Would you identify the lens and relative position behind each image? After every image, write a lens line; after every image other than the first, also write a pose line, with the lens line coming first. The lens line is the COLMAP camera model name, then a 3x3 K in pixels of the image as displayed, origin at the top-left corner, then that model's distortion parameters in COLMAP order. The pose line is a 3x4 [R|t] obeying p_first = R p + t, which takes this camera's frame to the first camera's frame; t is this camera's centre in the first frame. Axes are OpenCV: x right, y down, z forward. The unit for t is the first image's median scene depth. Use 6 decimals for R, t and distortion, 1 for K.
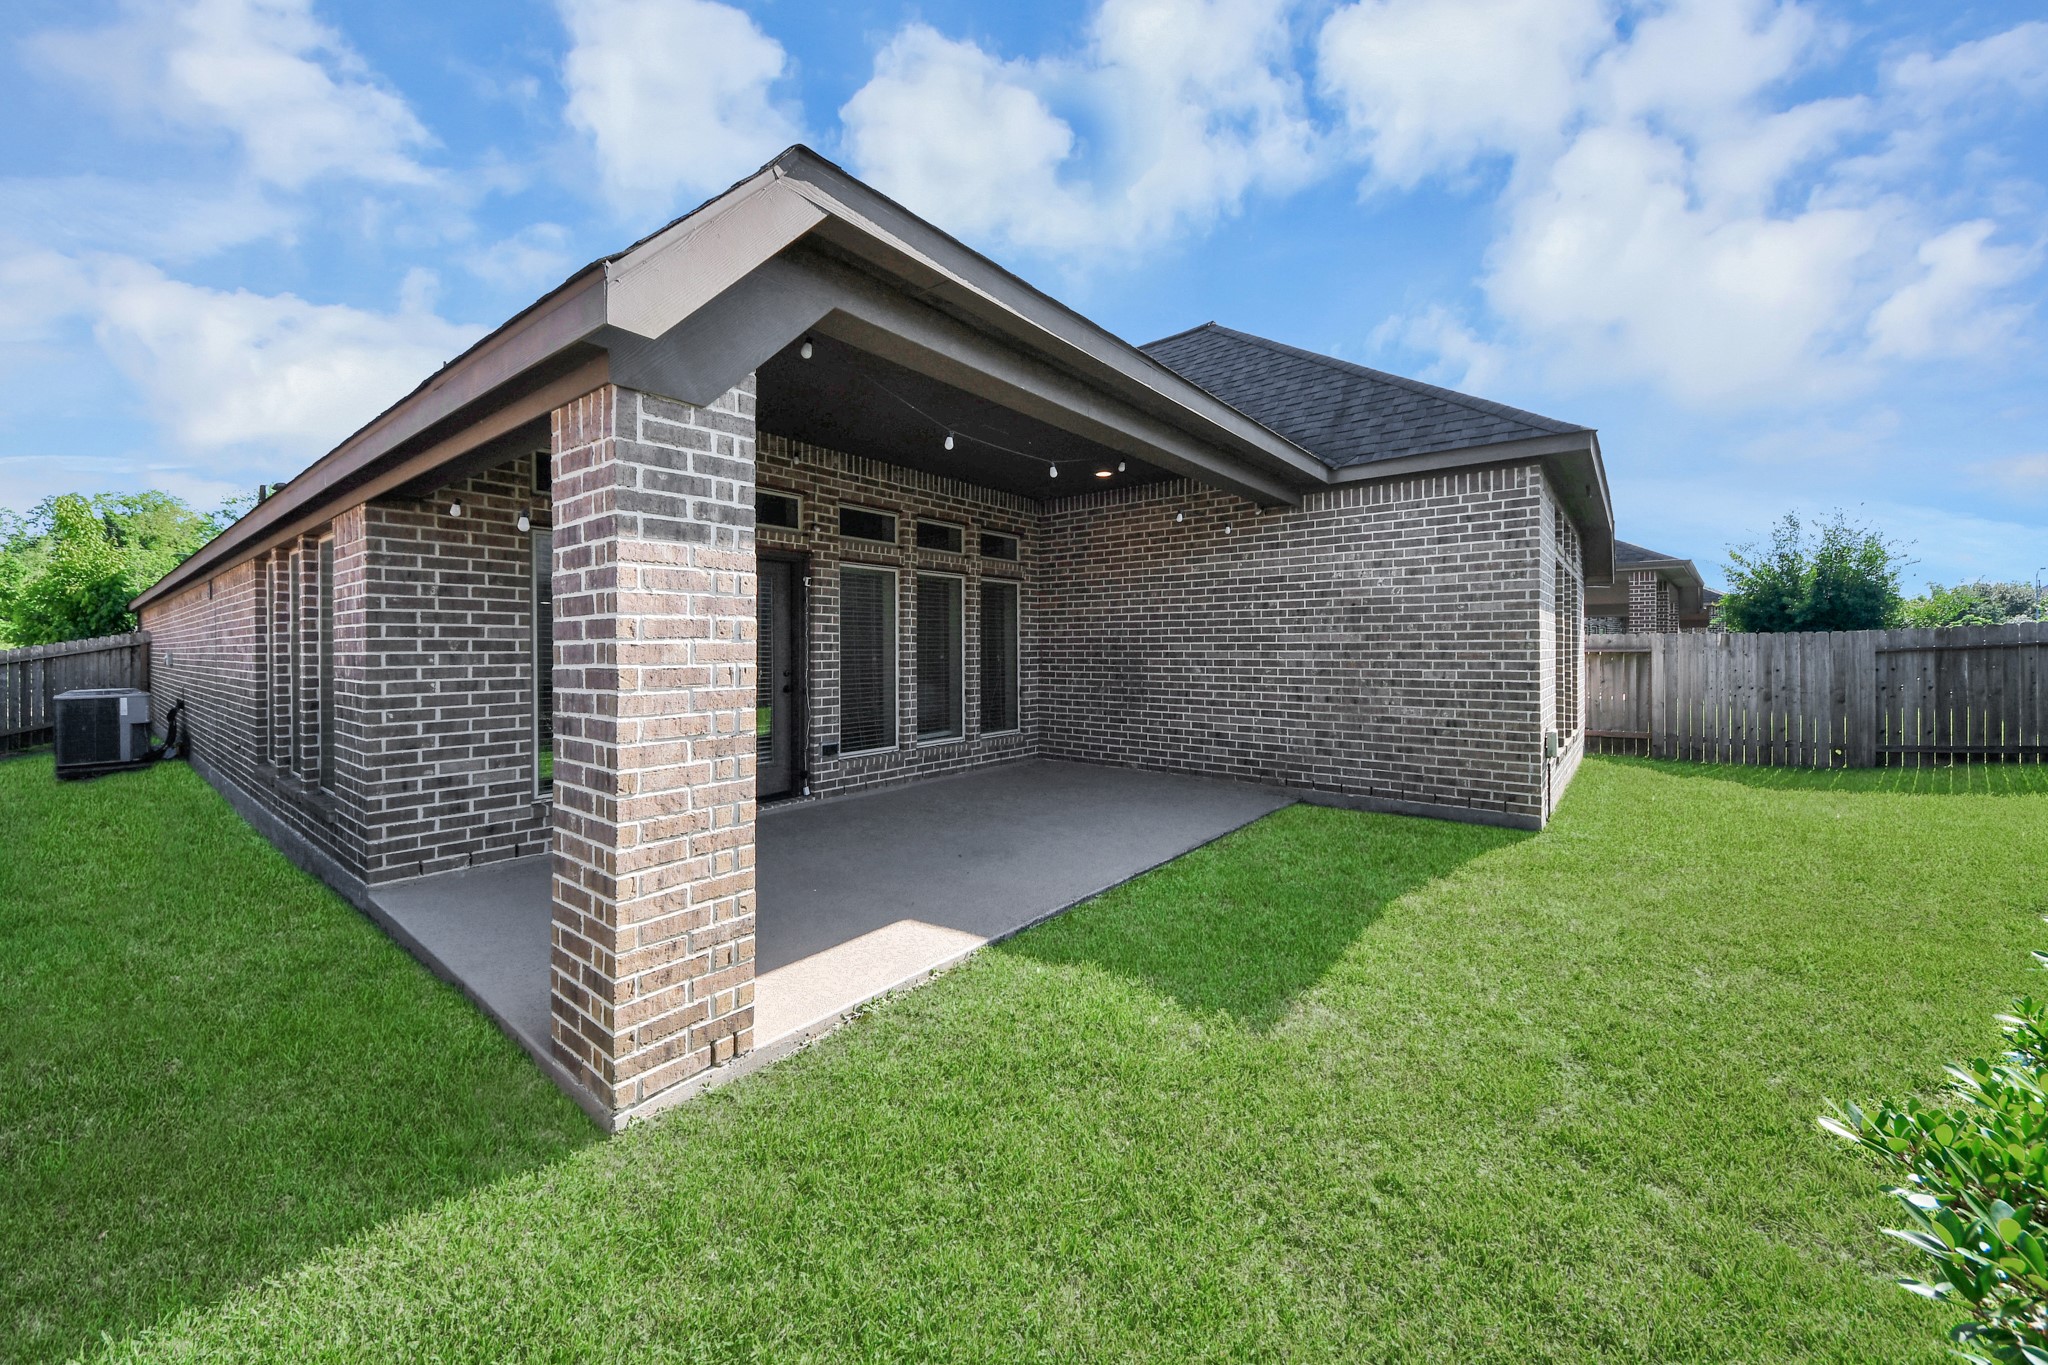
lens RADIAL K [[752.2, 0, 1017.5], [0, 752.2, 651.2], [0, 0, 1]] dist [0.037264, -0.022130]
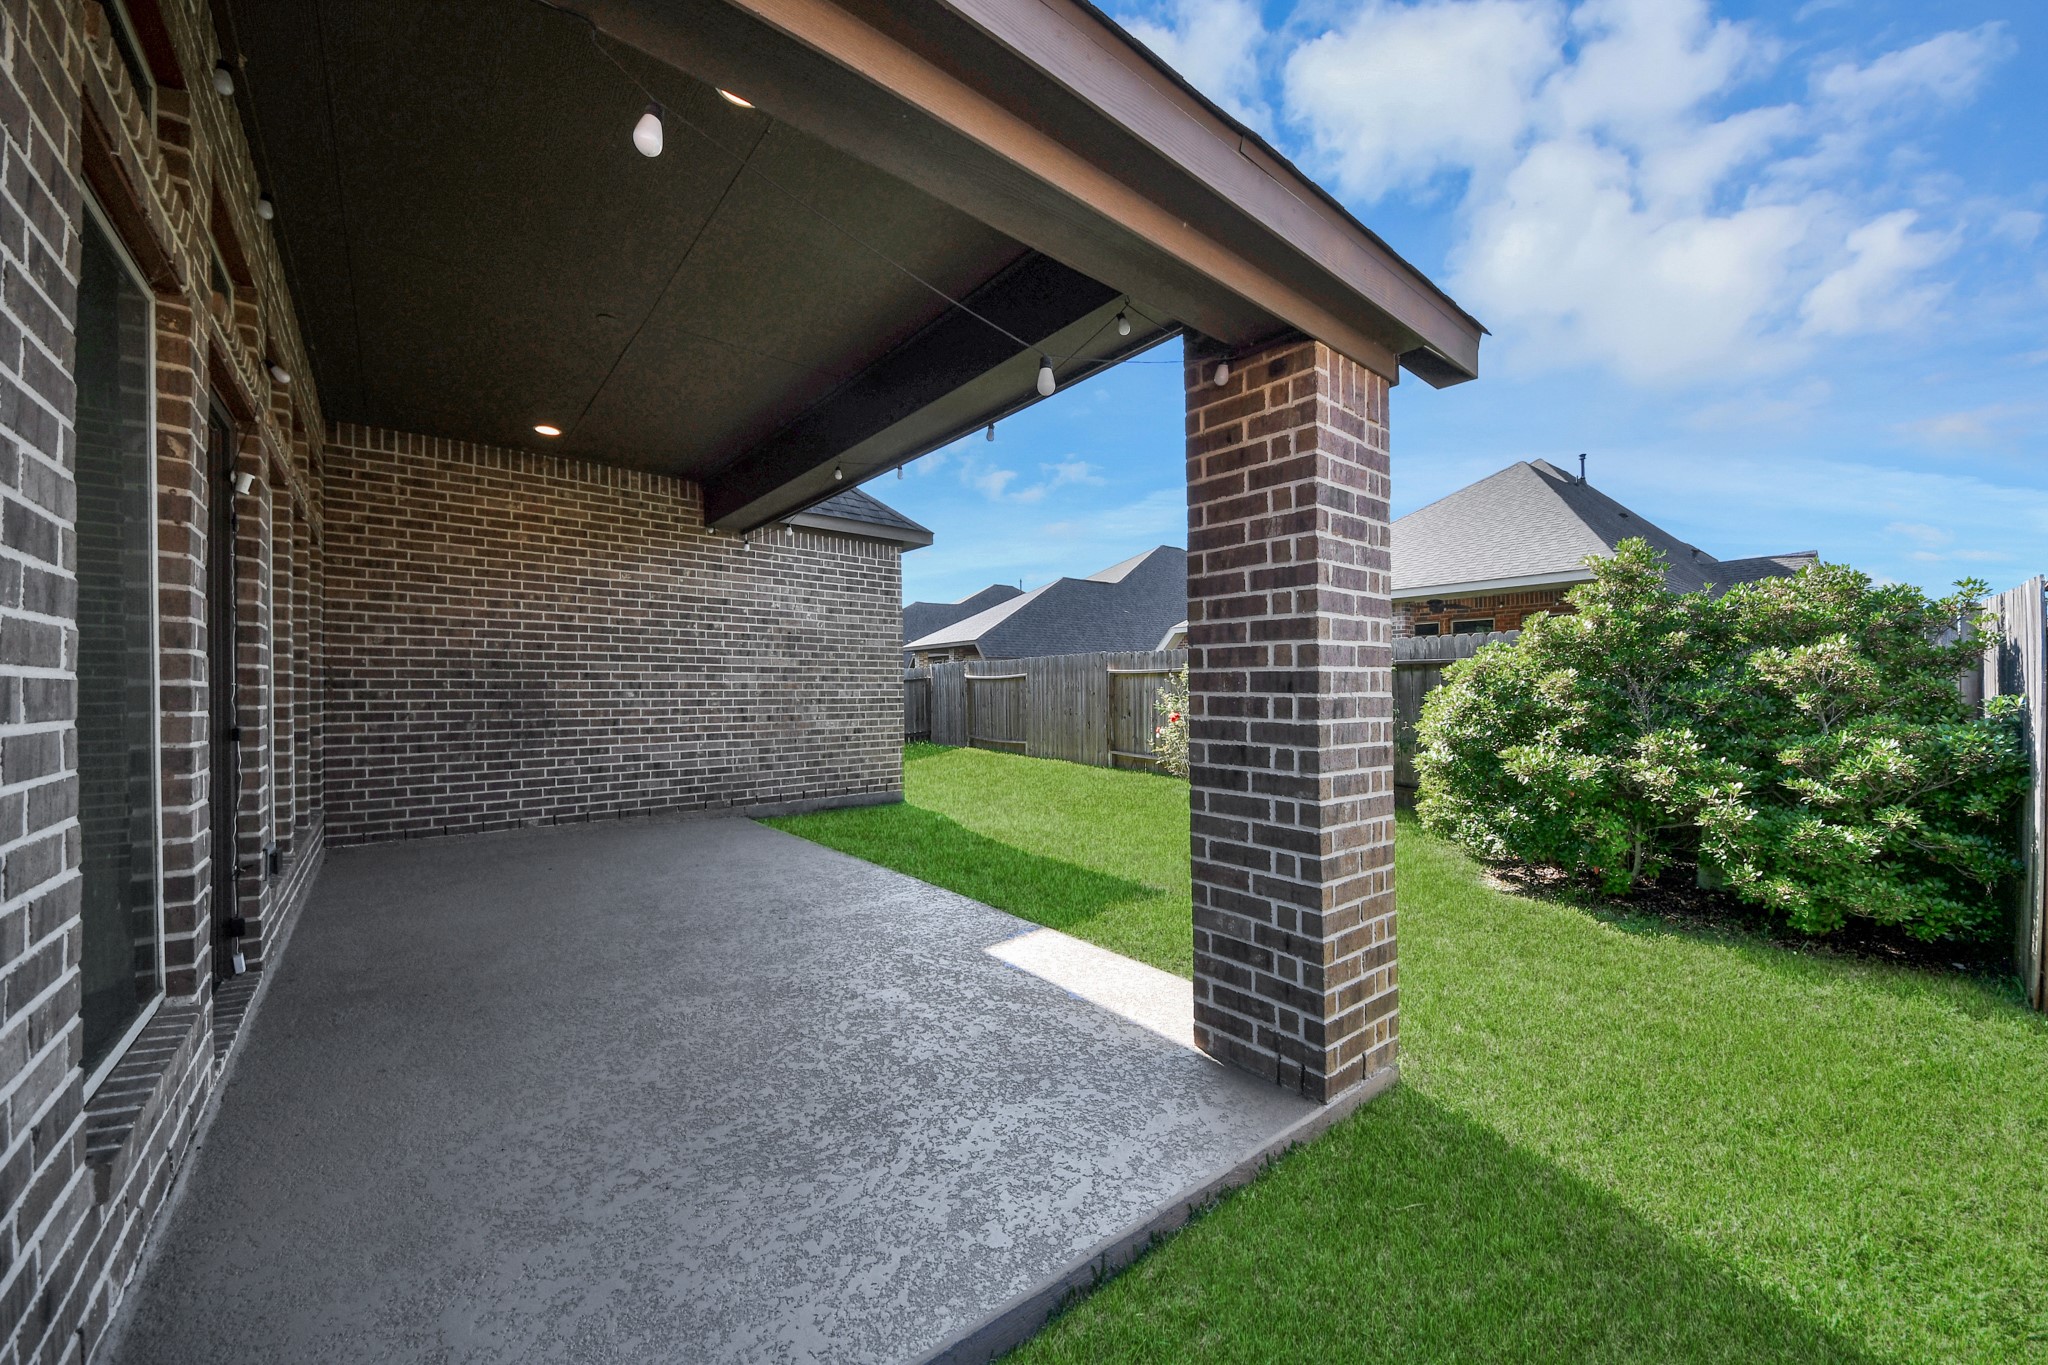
lens RADIAL K [[732.0, 0, 1021.6], [0, 732.0, 695.4], [0, 0, 1]] dist [0.028272, -0.020624]
pose [[0.192333, -0.004765, 0.981318, -0.544673], [0.005143, 0.999979, 0.003848, 0.027848], [-0.981316, 0.004306, 0.192354, 0.430537]]
